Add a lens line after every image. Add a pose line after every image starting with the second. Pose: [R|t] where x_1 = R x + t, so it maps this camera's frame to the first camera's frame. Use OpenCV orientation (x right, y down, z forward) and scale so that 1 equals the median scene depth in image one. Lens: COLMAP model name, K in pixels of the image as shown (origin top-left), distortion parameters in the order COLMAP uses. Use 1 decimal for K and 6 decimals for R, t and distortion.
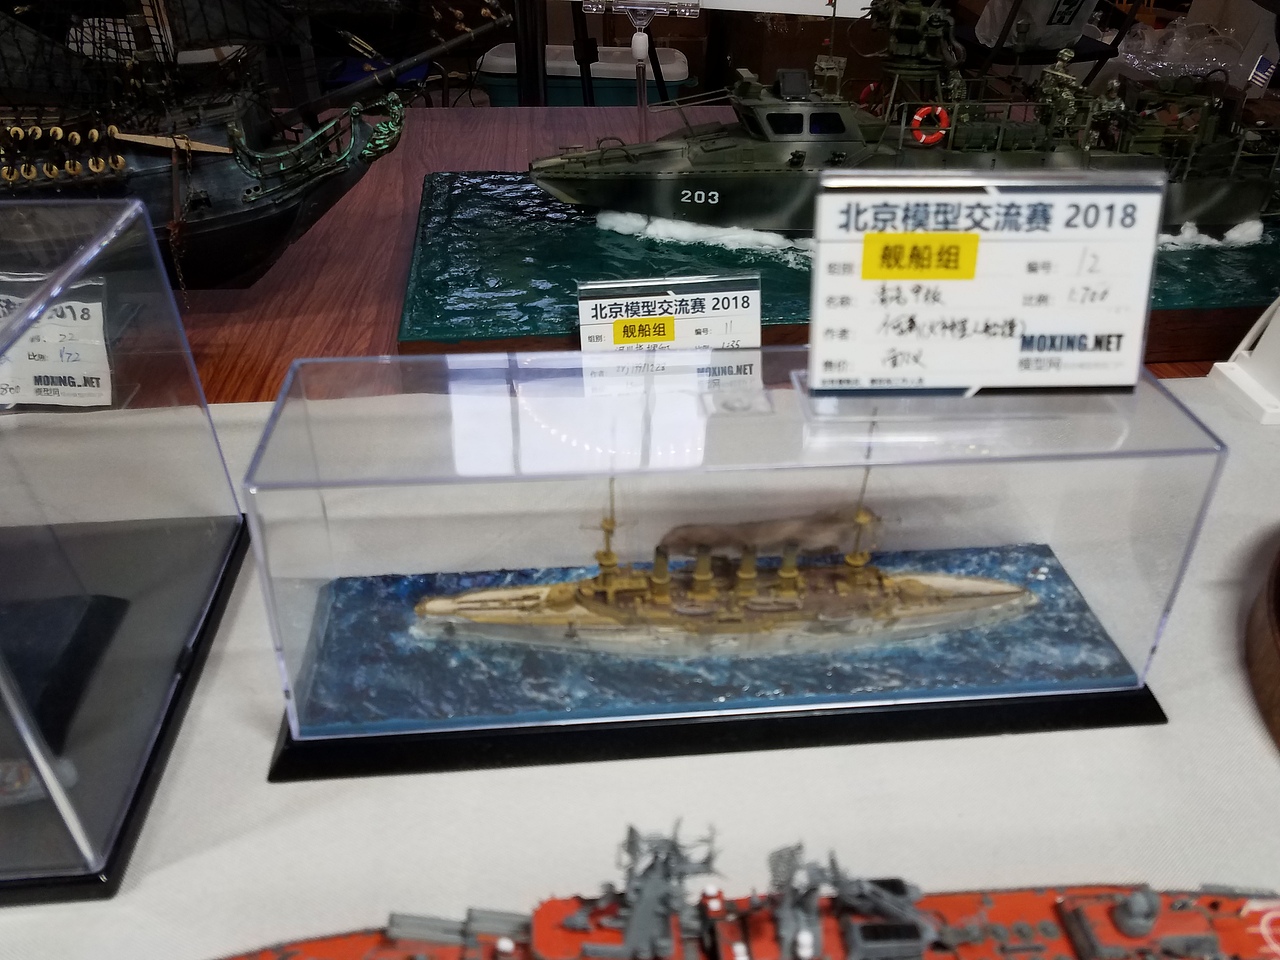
lens RADIAL K [[1037.9, 0, 619.5], [0, 1037.9, 481.7], [0, 0, 1]] dist [-0.010670, -0.007651]
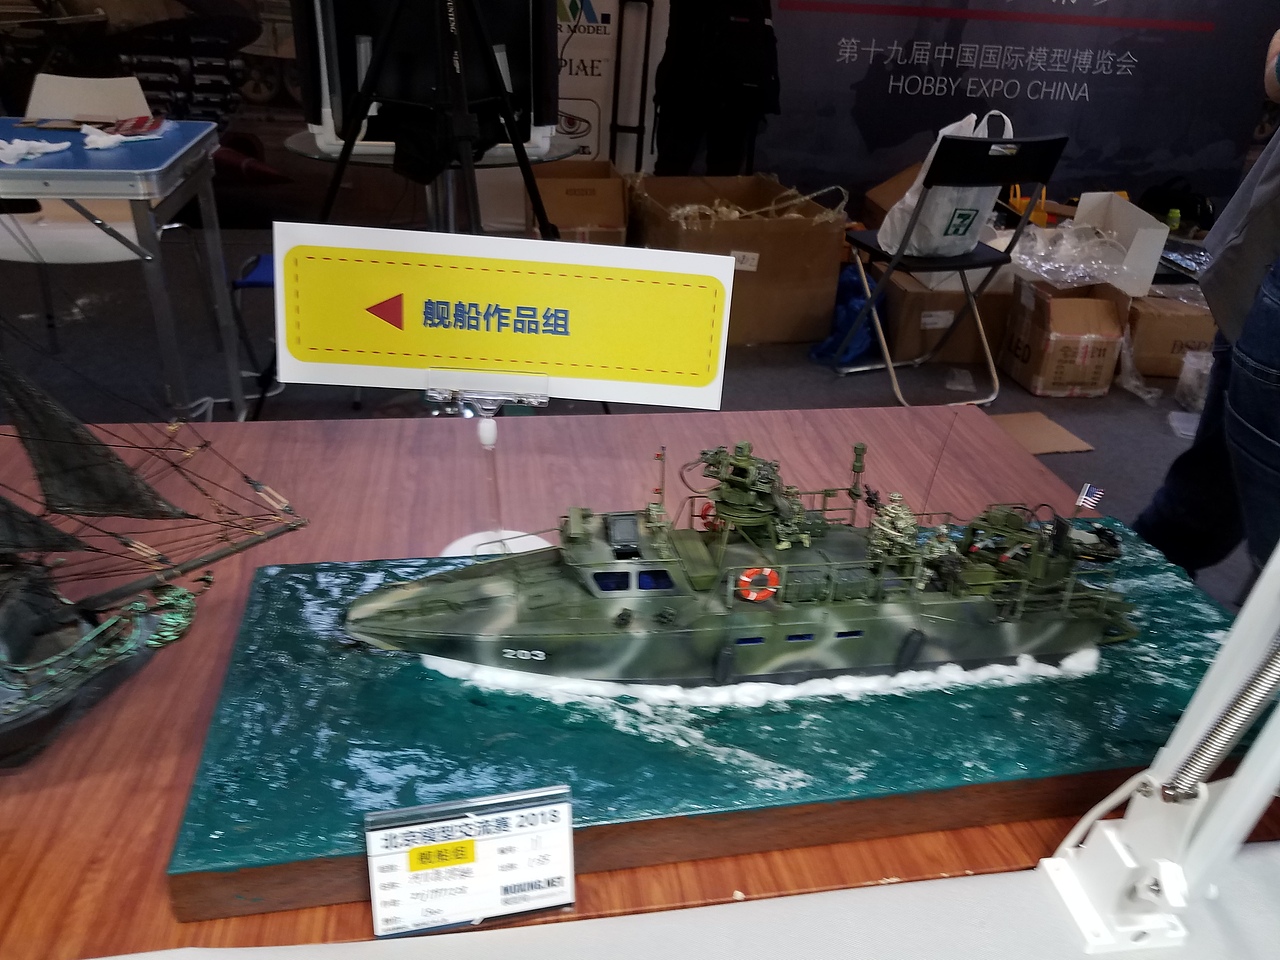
lens RADIAL K [[1041.2, 0, 640.0], [0, 1041.2, 480.0], [0, 0, 1]] dist [-0.007674, -0.011107]
pose [[0.996711, 0.009365, 0.080495, 0.103249], [0.000590, 0.992435, -0.122767, -0.308633], [-0.081036, 0.122410, 0.989166, 0.019183]]
